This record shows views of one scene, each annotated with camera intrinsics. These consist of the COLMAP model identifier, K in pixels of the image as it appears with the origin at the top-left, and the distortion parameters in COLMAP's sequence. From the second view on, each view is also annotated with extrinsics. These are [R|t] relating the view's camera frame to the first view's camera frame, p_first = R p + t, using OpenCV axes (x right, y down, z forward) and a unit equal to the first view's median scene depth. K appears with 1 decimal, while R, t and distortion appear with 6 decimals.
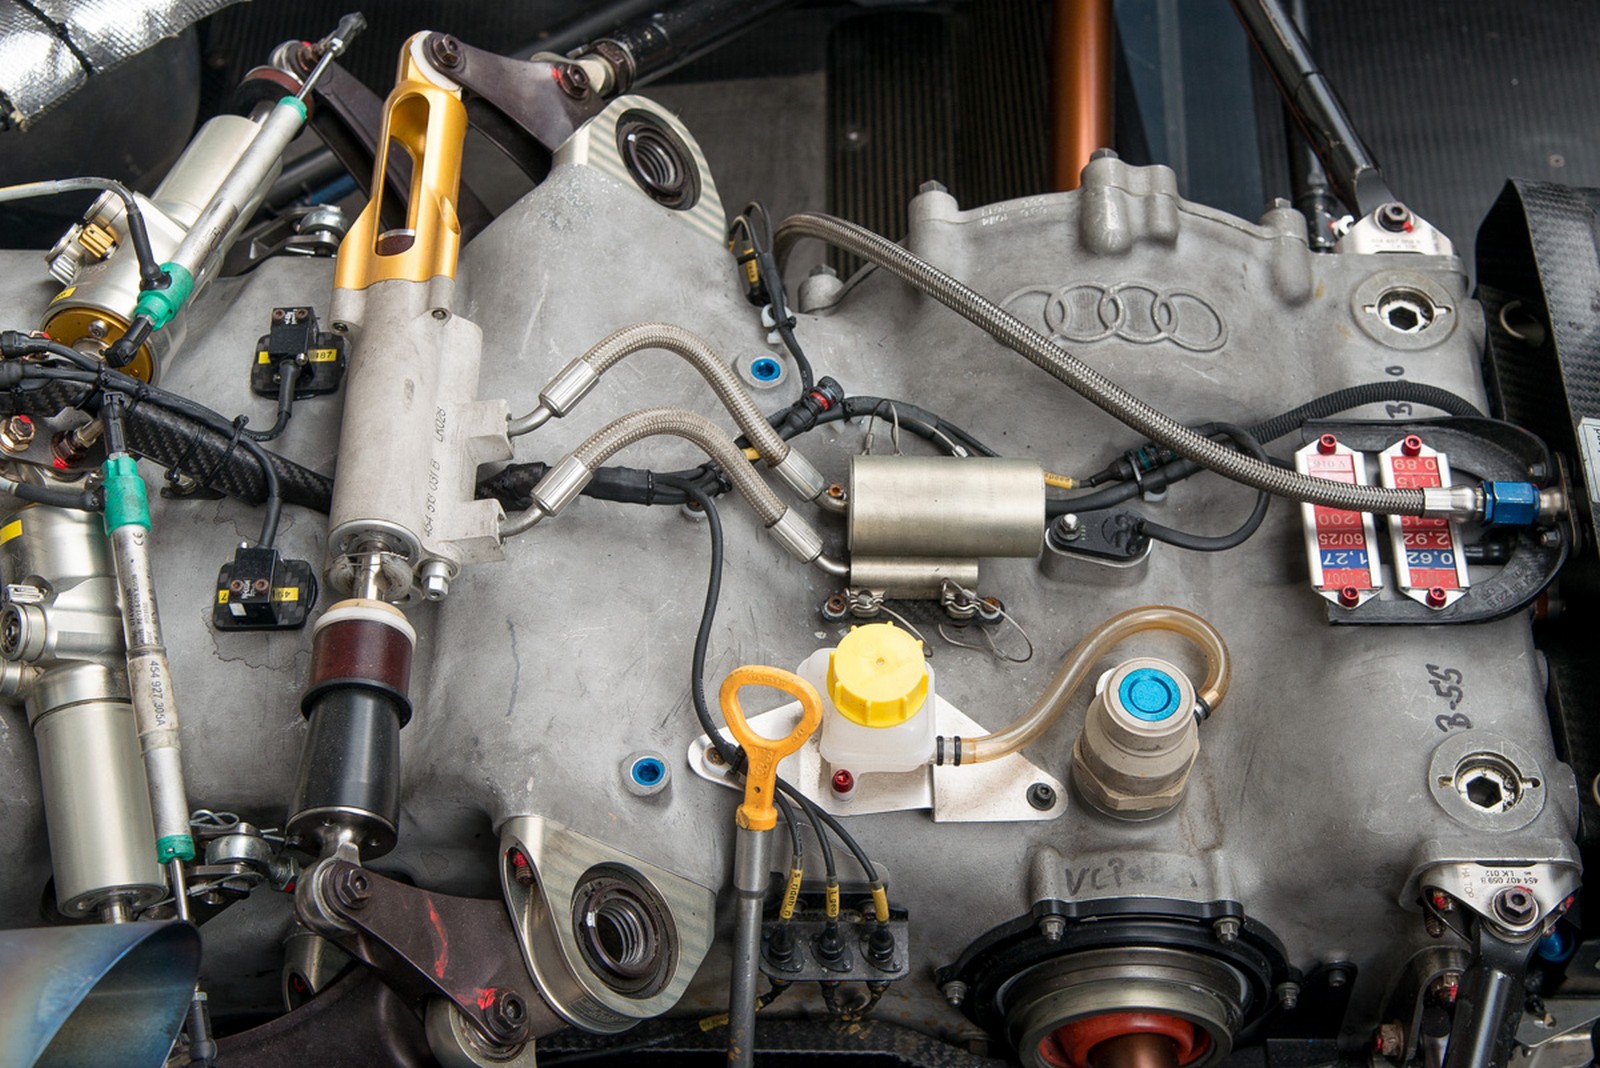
lens RADIAL K [[2649.4, 0, 804.4], [0, 2649.4, 554.7], [0, 0, 1]] dist [0.004237, -0.141137]
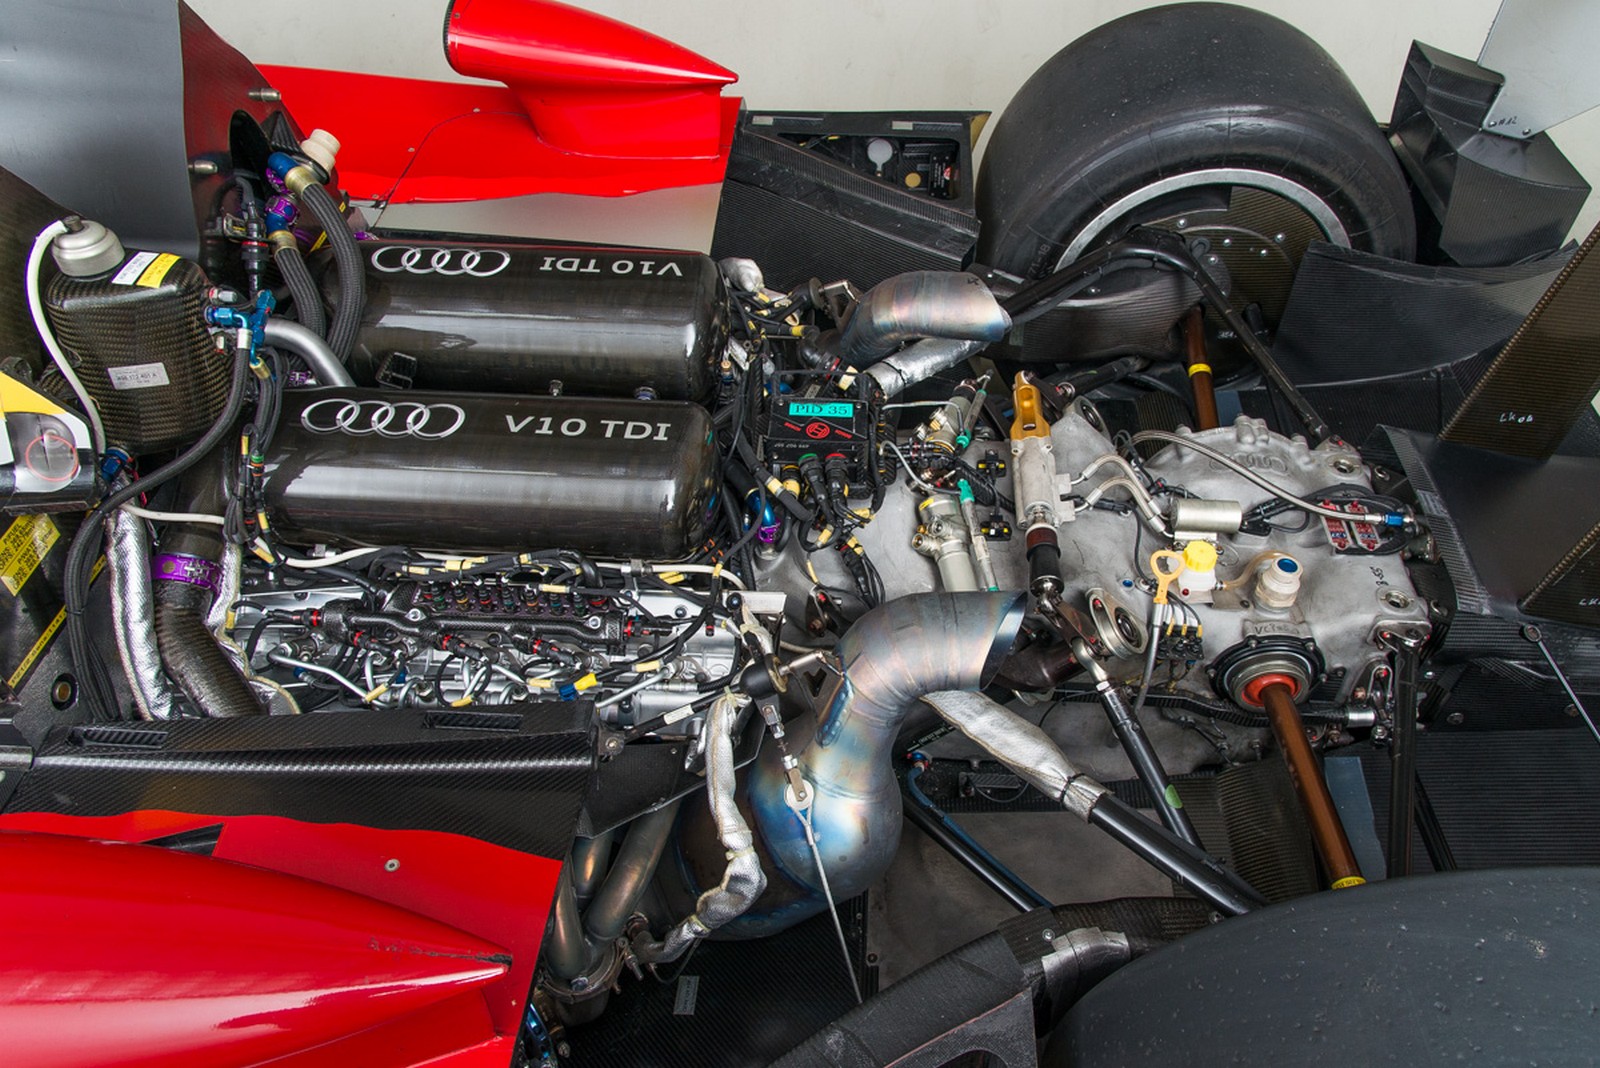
lens RADIAL K [[1127.1, 0, 827.8], [0, 1127.1, 552.6], [0, 0, 1]] dist [-0.000708, -0.006235]
pose [[0.998517, 0.029292, -0.045878, -0.328638], [-0.036225, 0.986705, -0.158435, 0.250706], [0.040627, 0.159862, 0.986303, -0.314202]]
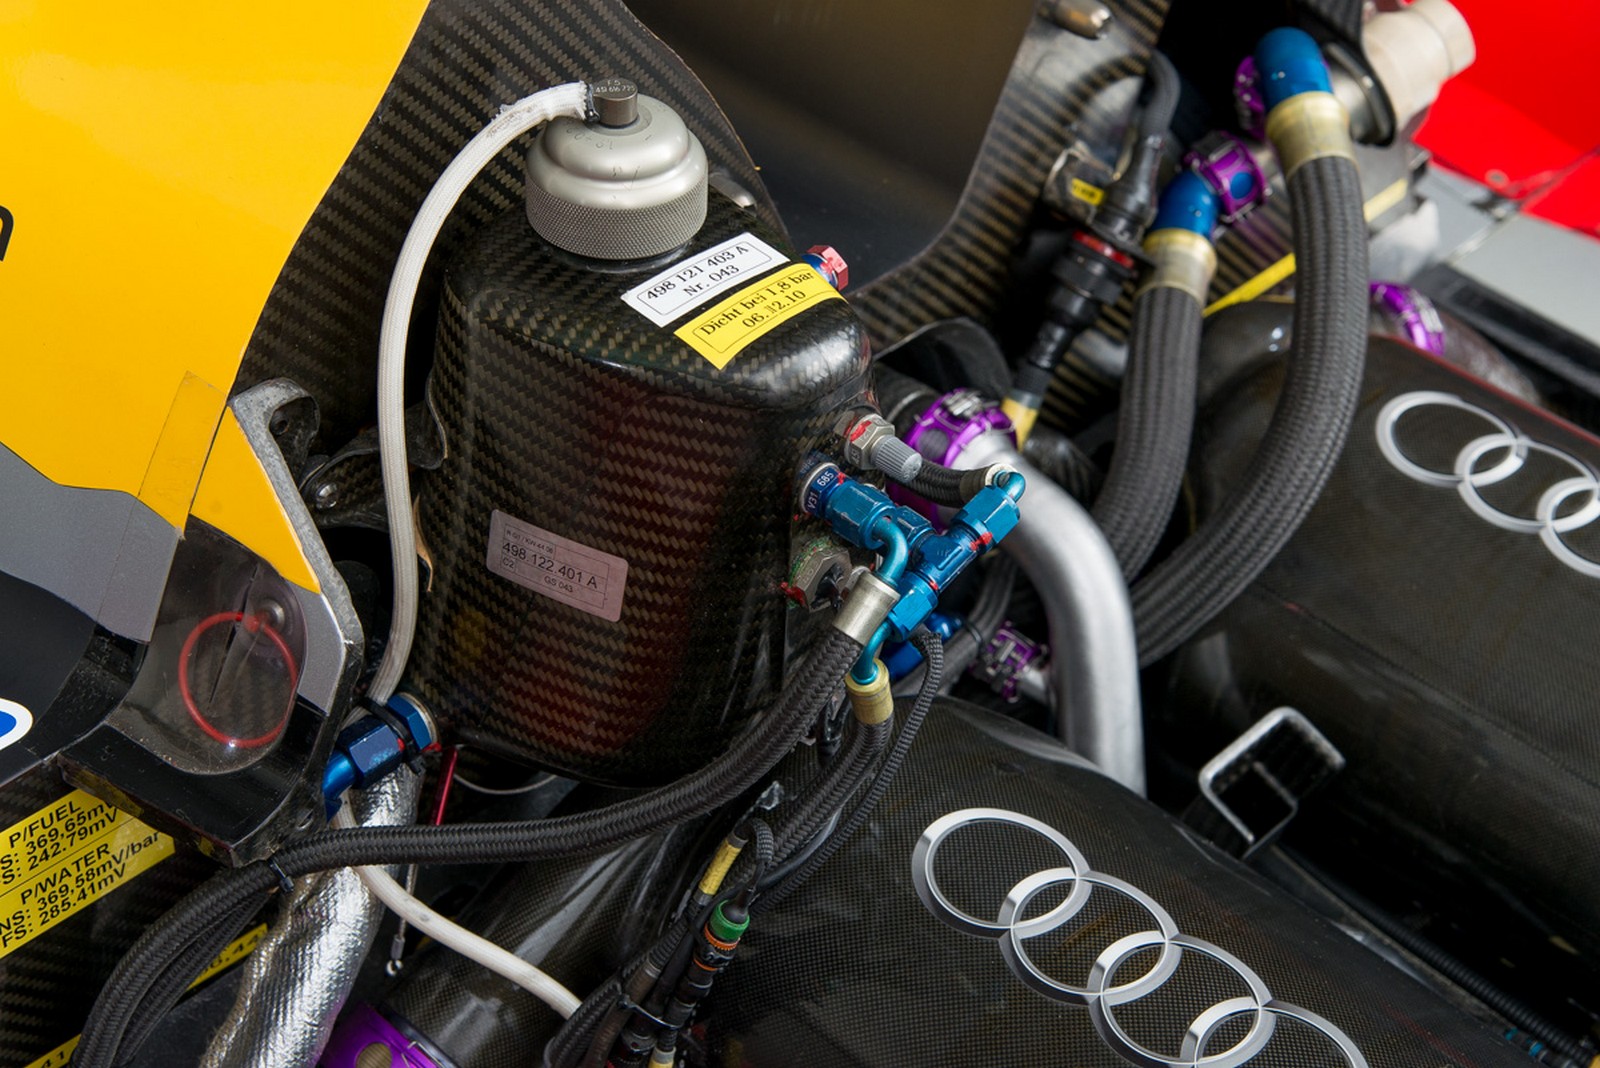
lens RADIAL K [[2738.8, 0, 800.0], [0, 2738.8, 534.0], [0, 0, 1]] dist [-0.029585, 0.122846]
pose [[0.719867, 0.449492, -0.528912, -0.519647], [-0.583592, 0.804478, -0.110609, 0.007033], [0.375780, 0.388293, 0.841438, -0.028069]]
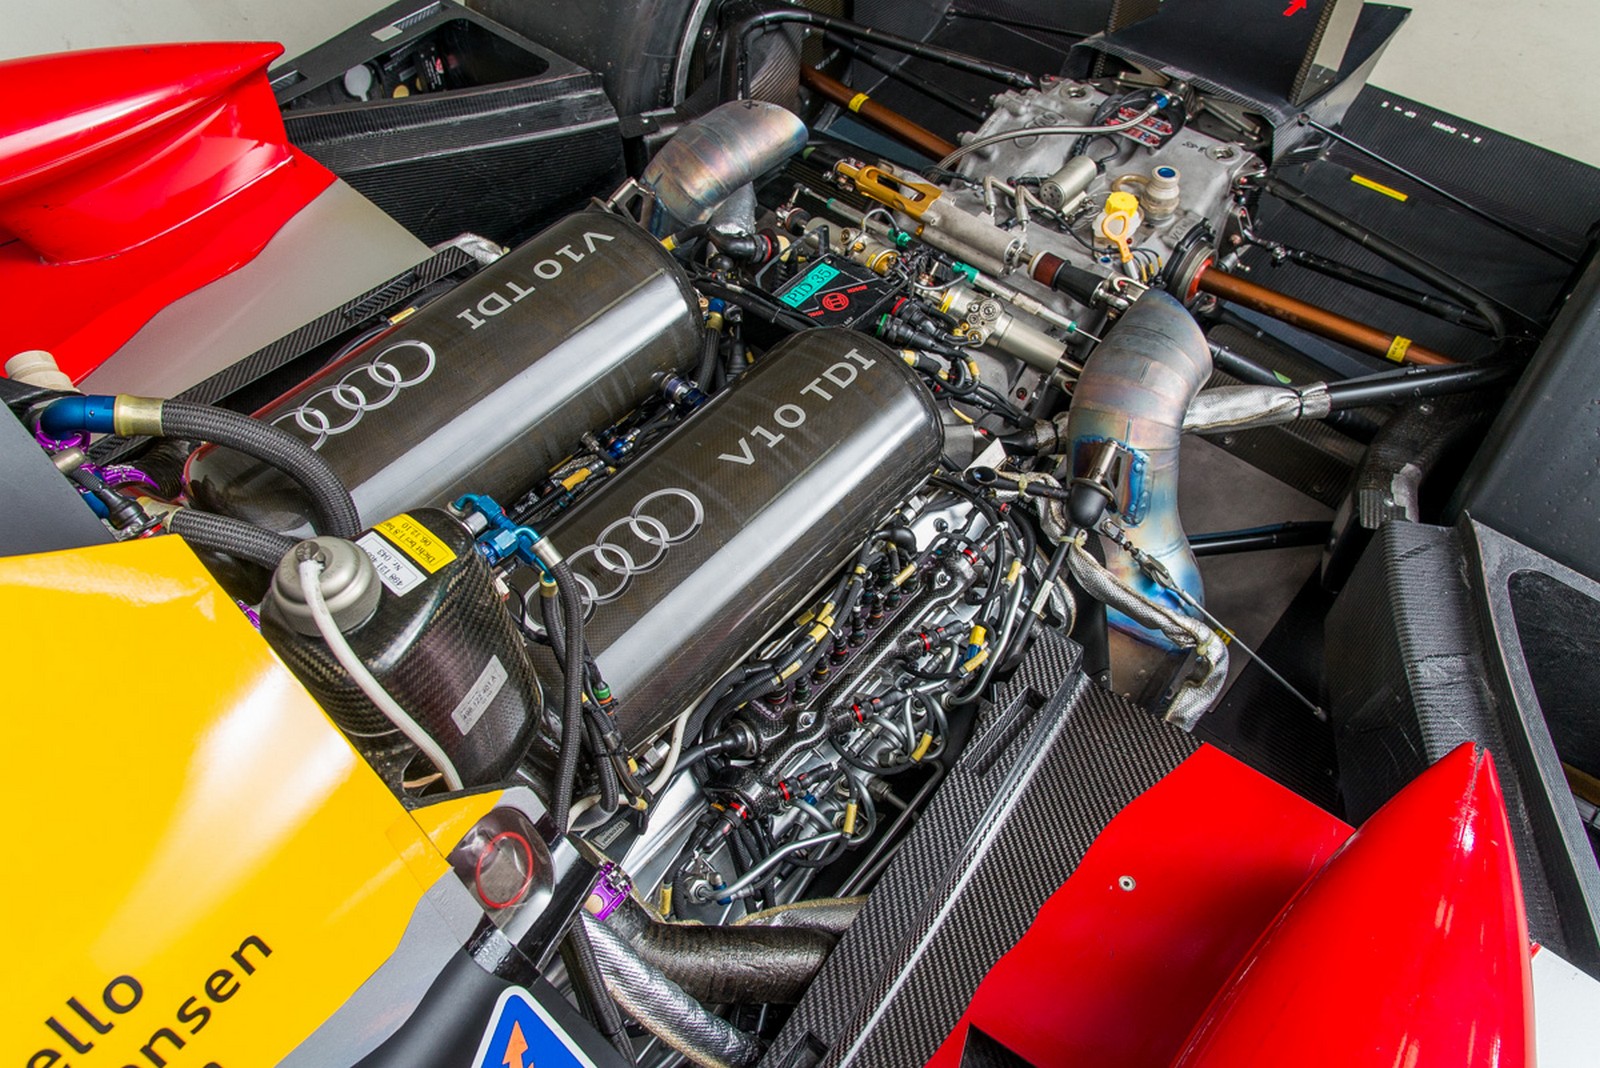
lens RADIAL K [[1219.6, 0, 806.6], [0, 1219.6, 517.5], [0, 0, 1]] dist [-0.009589, -0.000782]
pose [[0.652284, -0.604389, 0.457427, -1.103496], [0.638294, 0.763459, 0.098546, -0.056691], [-0.408787, 0.227693, 0.883770, -0.106680]]
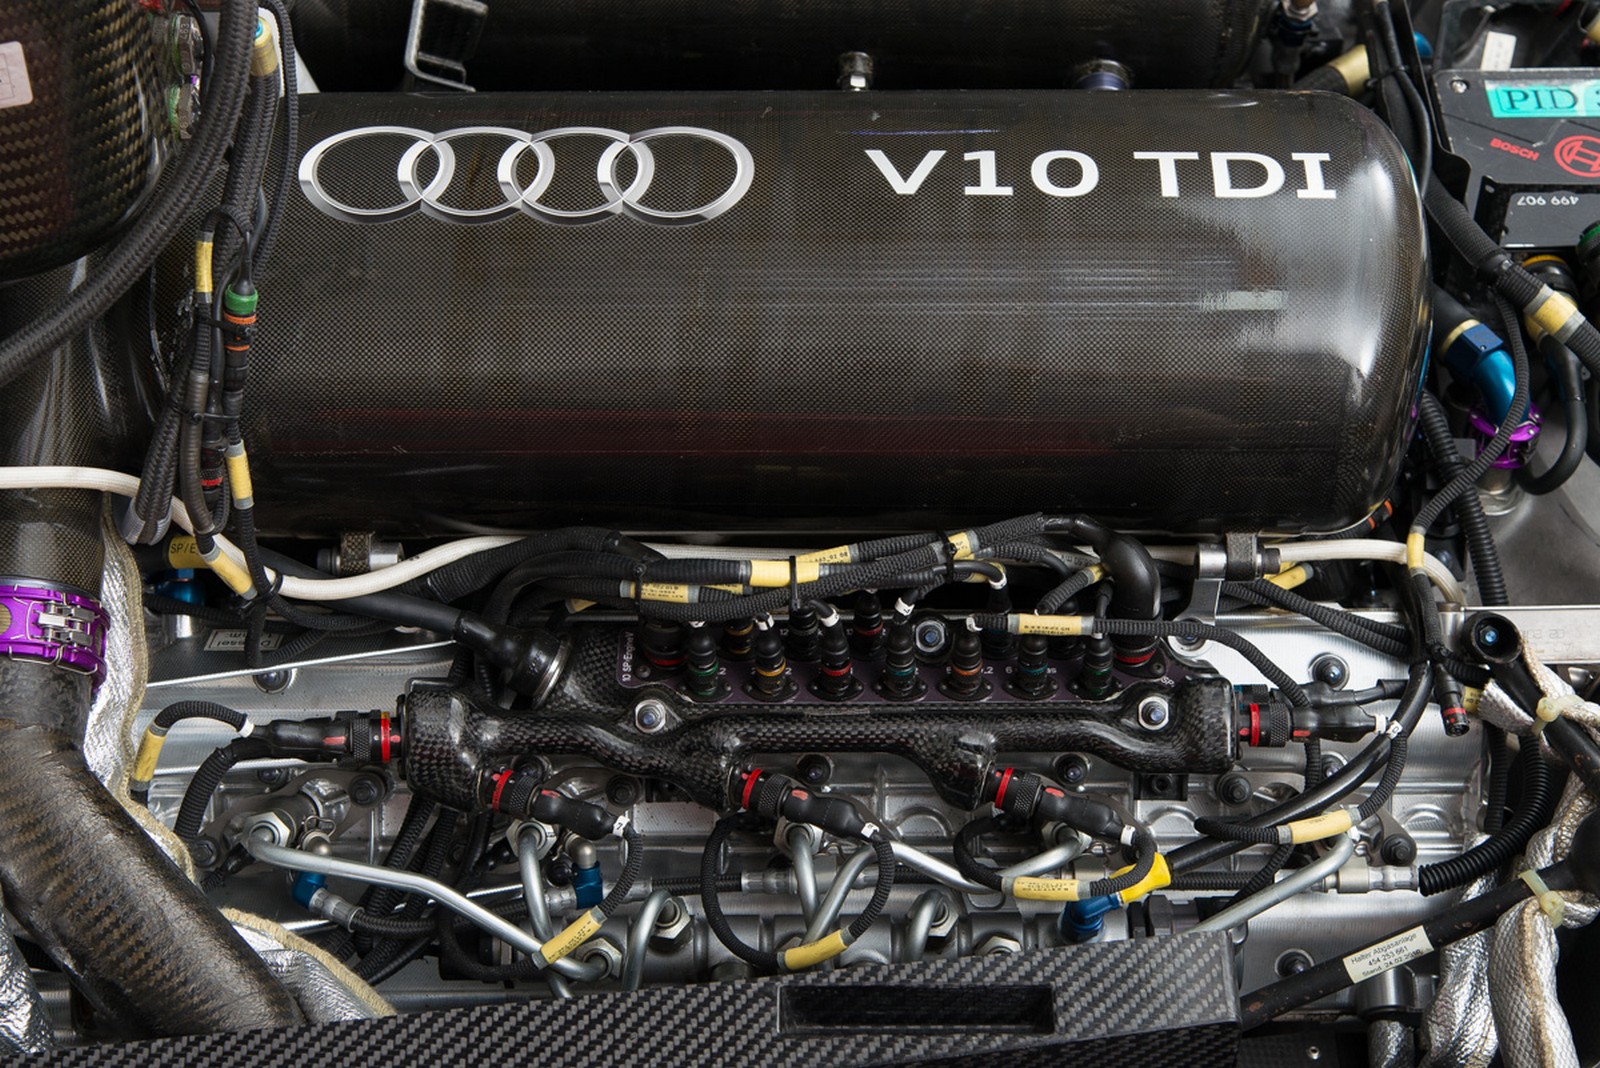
lens RADIAL K [[2738.8, 0, 800.0], [0, 2738.8, 534.0], [0, 0, 1]] dist [-0.029585, 0.122846]
pose [[0.999505, -0.018027, -0.025767, -0.695591], [0.014261, 0.990117, -0.139516, 0.222870], [0.028027, 0.139080, 0.989884, -0.196774]]
